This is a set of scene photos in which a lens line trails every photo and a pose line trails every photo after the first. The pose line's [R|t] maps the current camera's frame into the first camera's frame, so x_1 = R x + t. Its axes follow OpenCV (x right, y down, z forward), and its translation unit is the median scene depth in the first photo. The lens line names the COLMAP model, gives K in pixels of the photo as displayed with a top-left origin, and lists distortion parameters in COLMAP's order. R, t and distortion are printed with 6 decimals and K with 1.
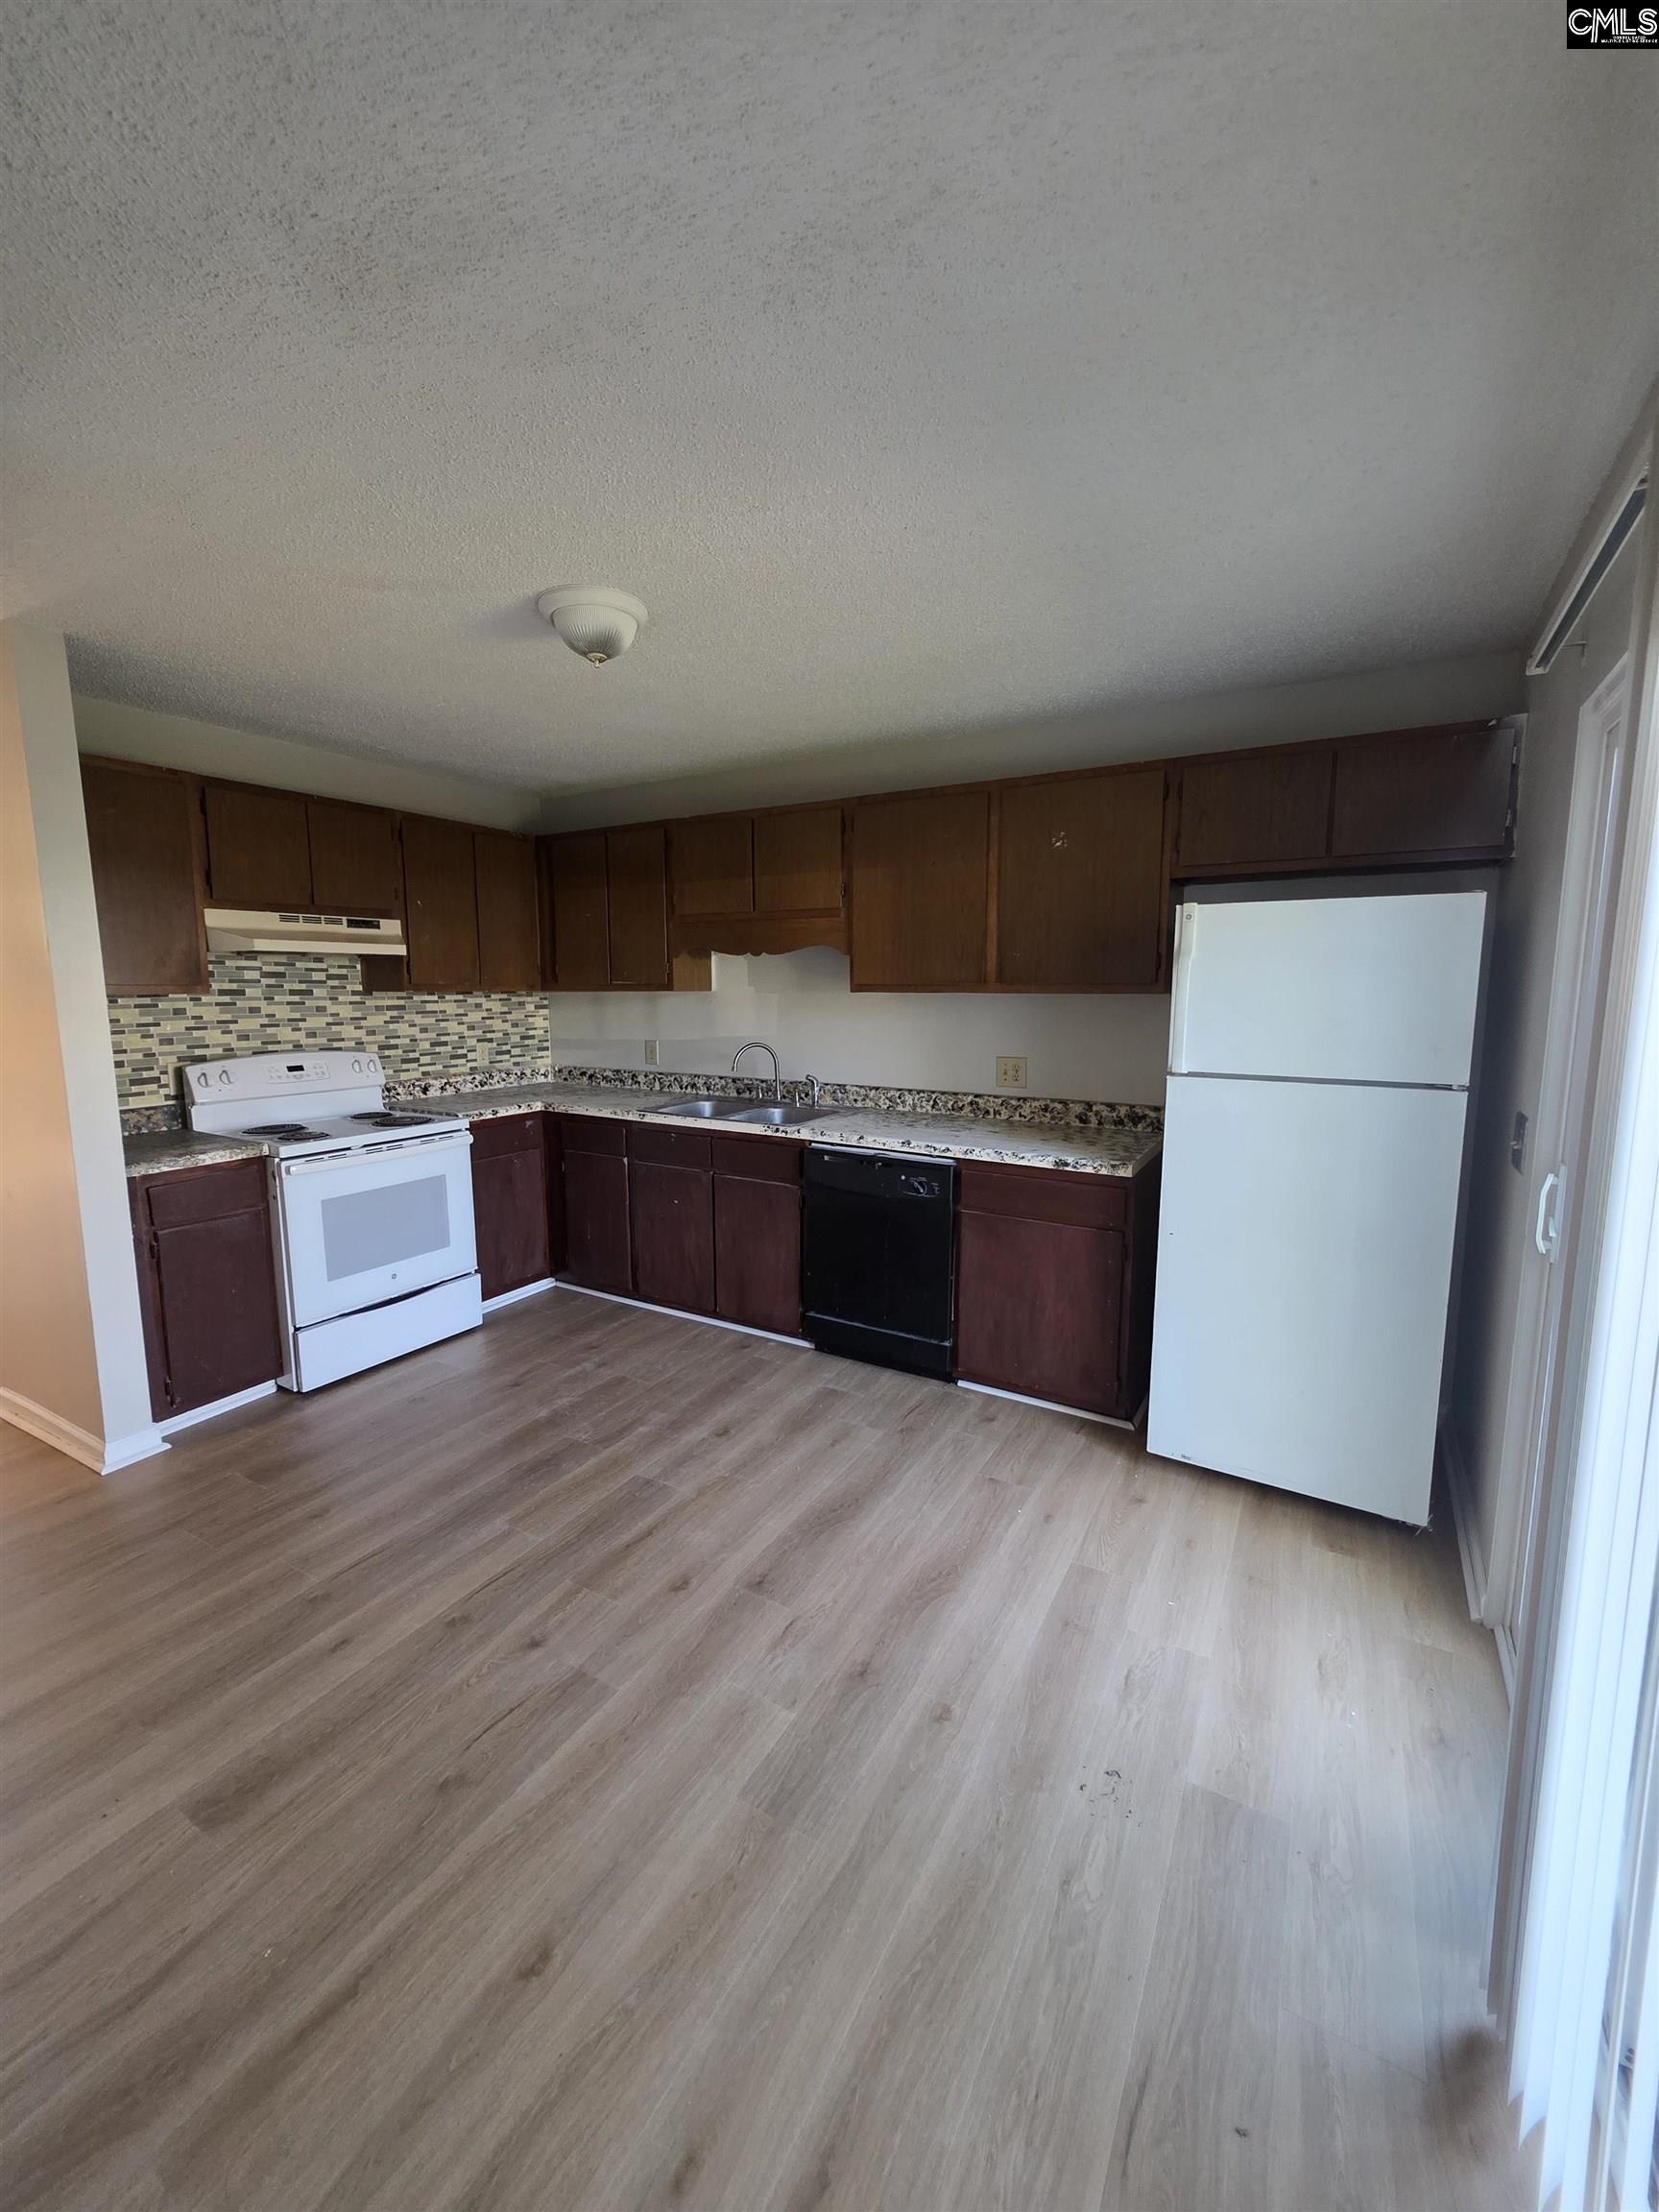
lens RADIAL K [[891.1, 0, 832.8], [0, 891.1, 1103.5], [0, 0, 1]] dist [0.001479, 0.000310]
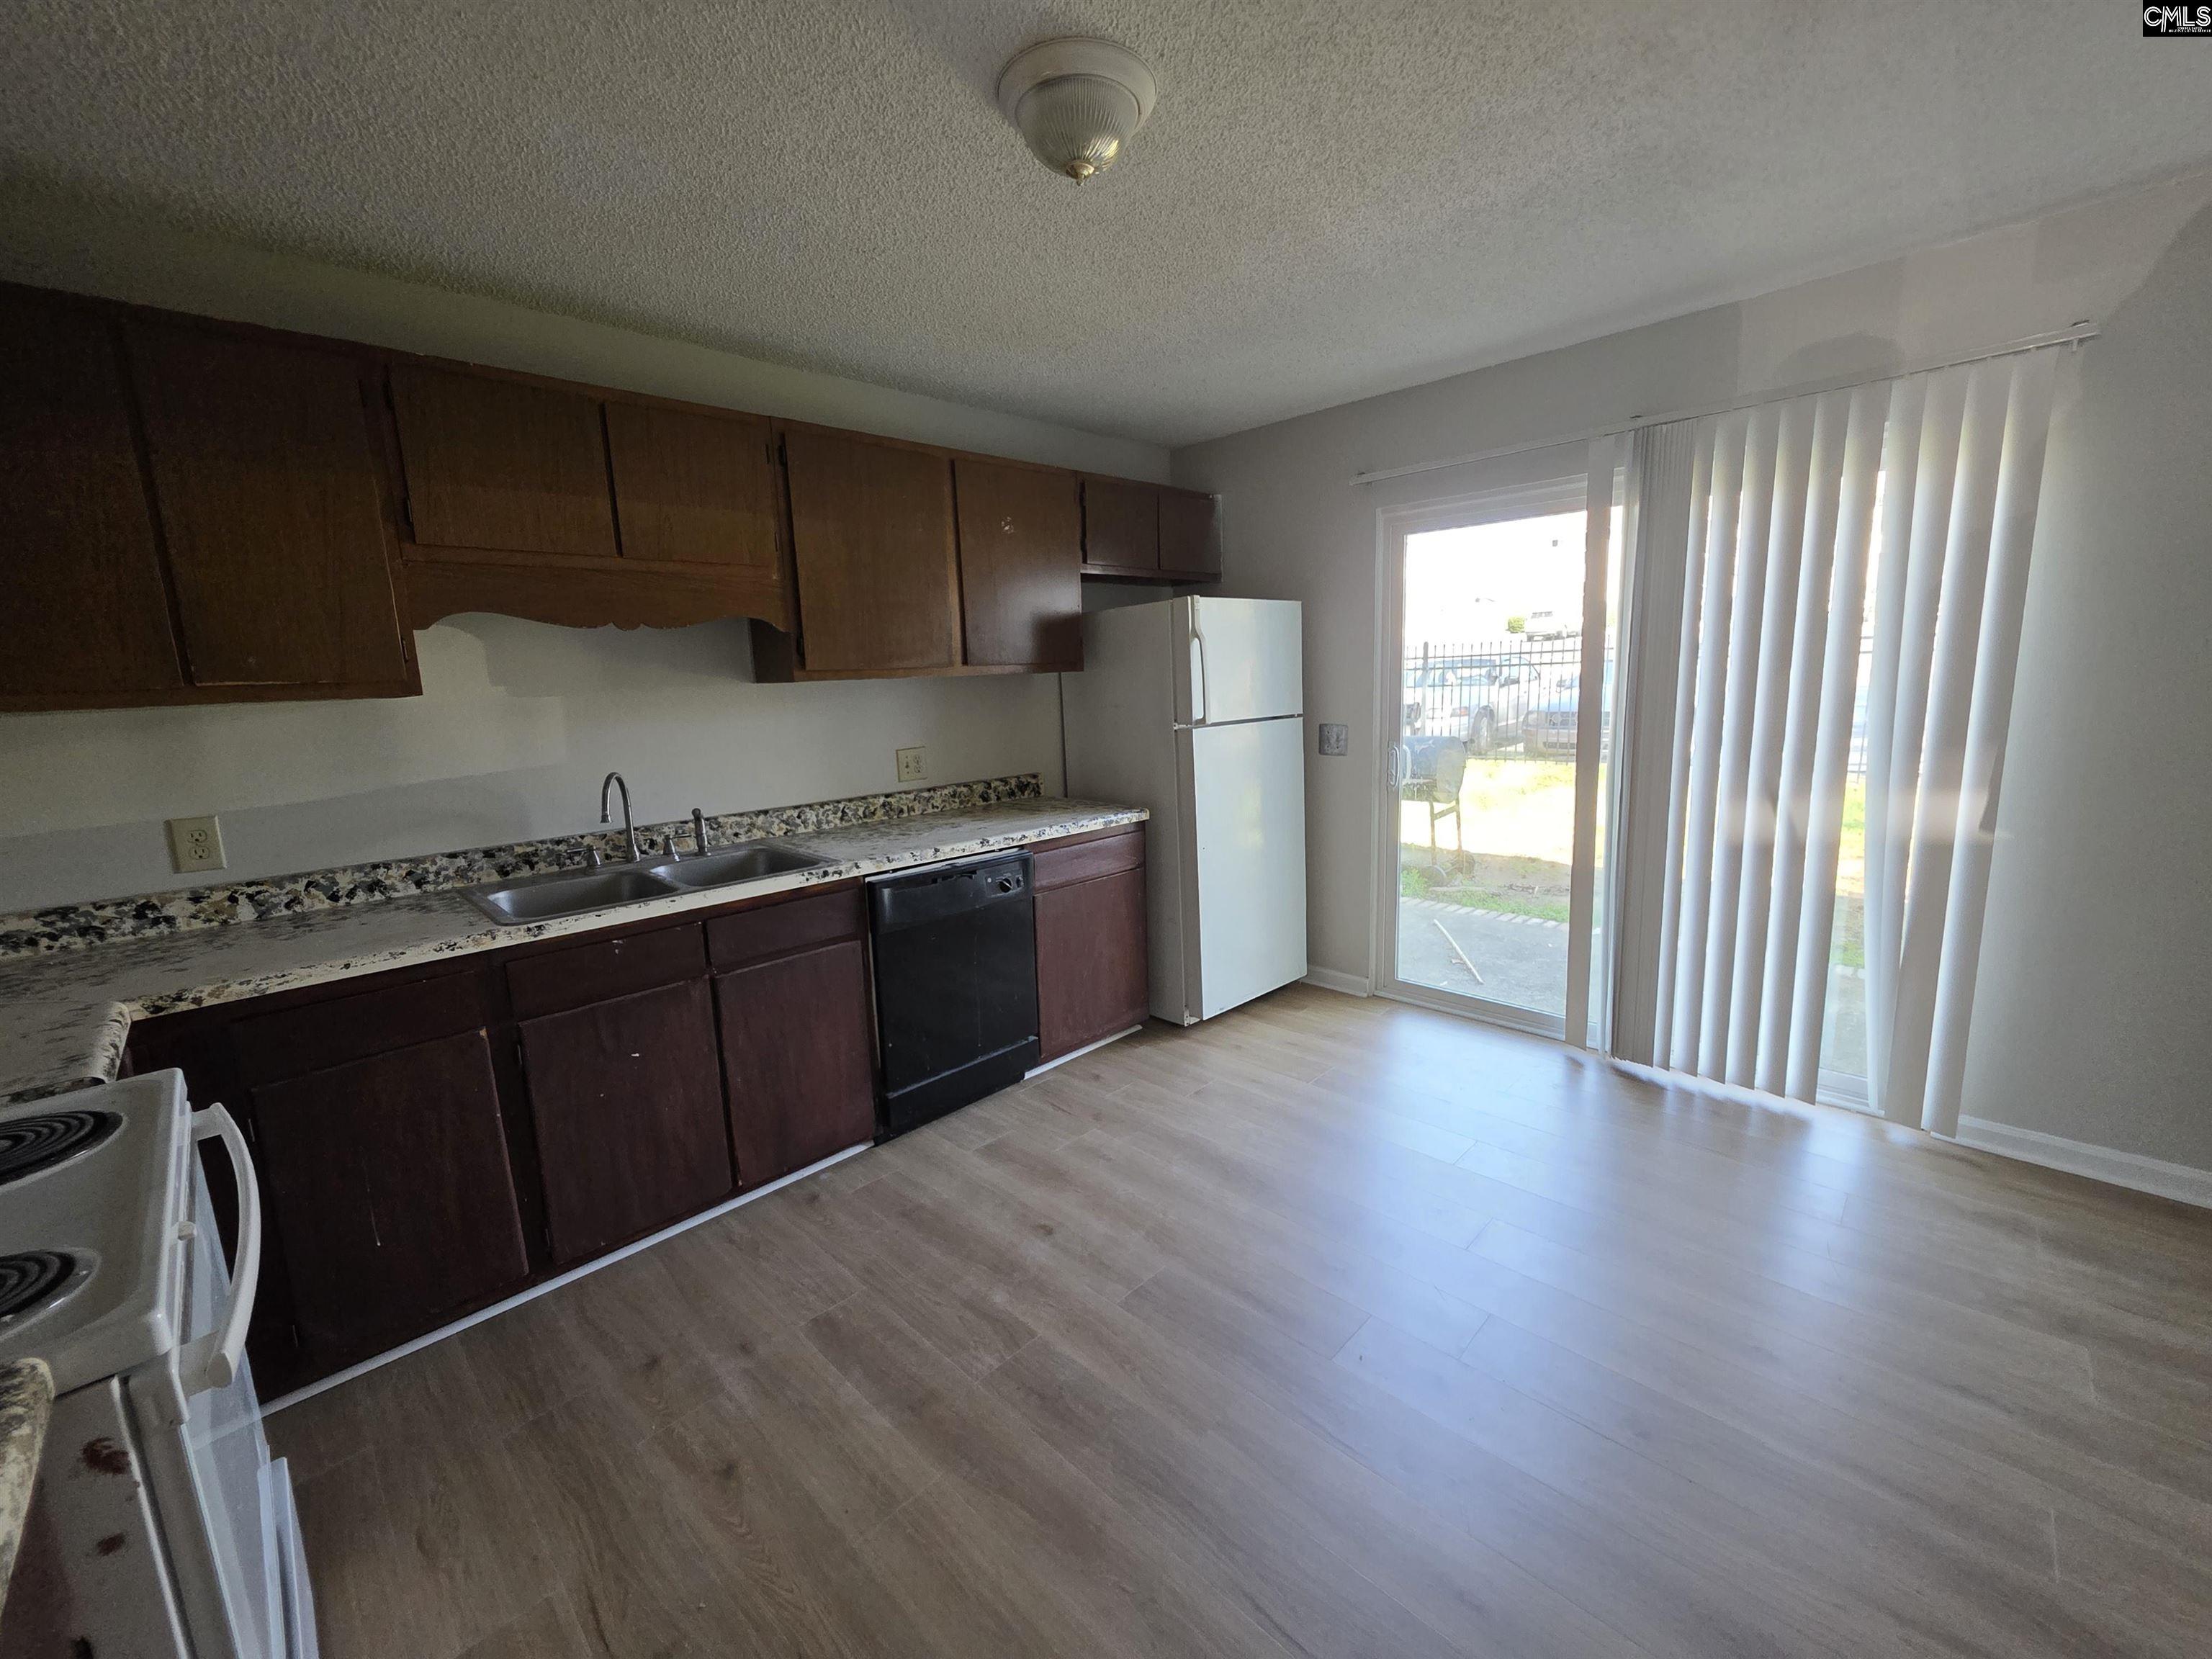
lens RADIAL K [[889.4, 0, 1105.1], [0, 889.4, 828.9], [0, 0, 1]] dist [-0.000346, 0.001917]
pose [[0.248486, -0.175922, 0.952526, -0.845274], [0.169744, 0.976061, 0.135988, -0.079630], [-0.953647, 0.127894, 0.272399, 0.730874]]
